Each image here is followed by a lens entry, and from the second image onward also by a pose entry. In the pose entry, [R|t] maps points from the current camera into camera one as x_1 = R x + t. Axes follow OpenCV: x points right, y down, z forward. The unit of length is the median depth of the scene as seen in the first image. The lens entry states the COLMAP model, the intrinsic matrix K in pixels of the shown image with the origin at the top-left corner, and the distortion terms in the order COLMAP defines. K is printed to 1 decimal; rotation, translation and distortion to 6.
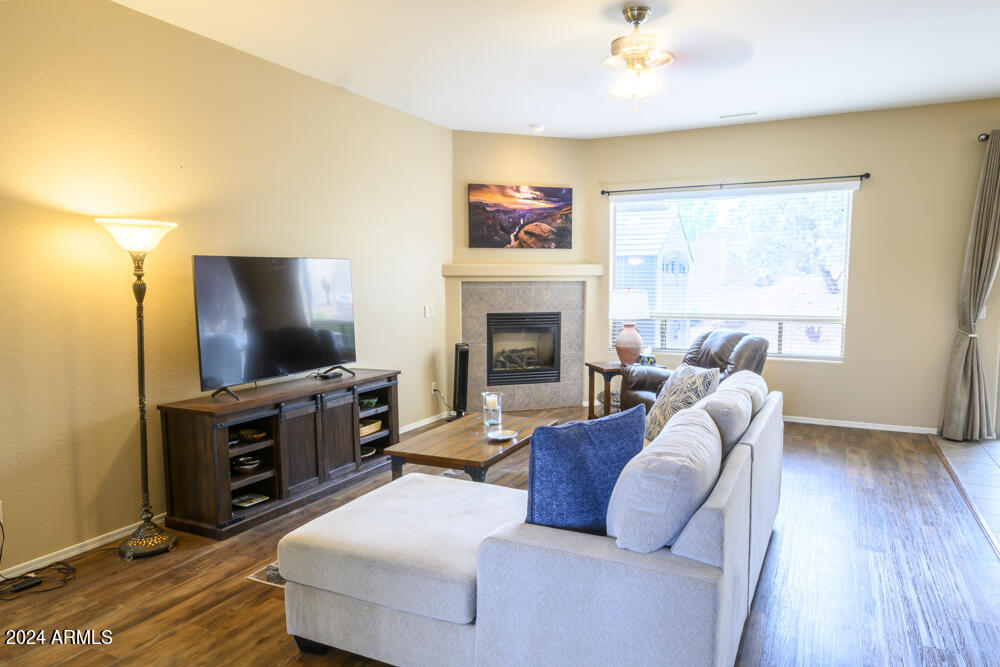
lens RADIAL K [[674.0, 0, 500.0], [0, 674.0, 333.5], [0, 0, 1]] dist [0.002622, 0.000573]
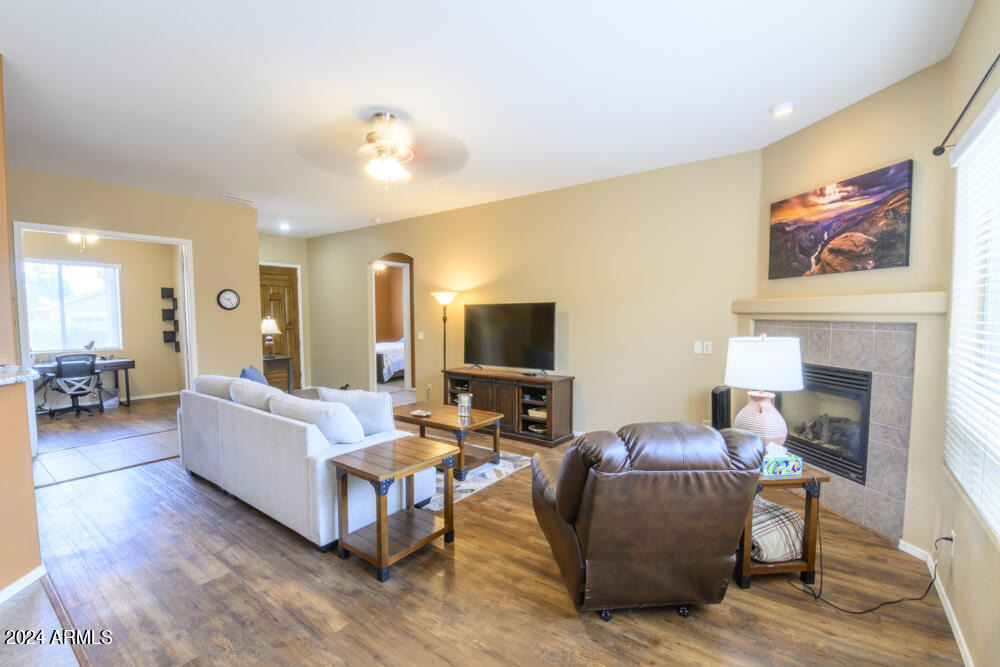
lens RADIAL K [[446.4, 0, 500.0], [0, 446.4, 333.5], [0, 0, 1]] dist [-0.001131, -0.000367]
pose [[-0.180001, 0.052815, -0.982248, 0.556294], [-0.074897, 0.994923, 0.067222, -0.070456], [0.980811, 0.085667, -0.175131, 0.754315]]
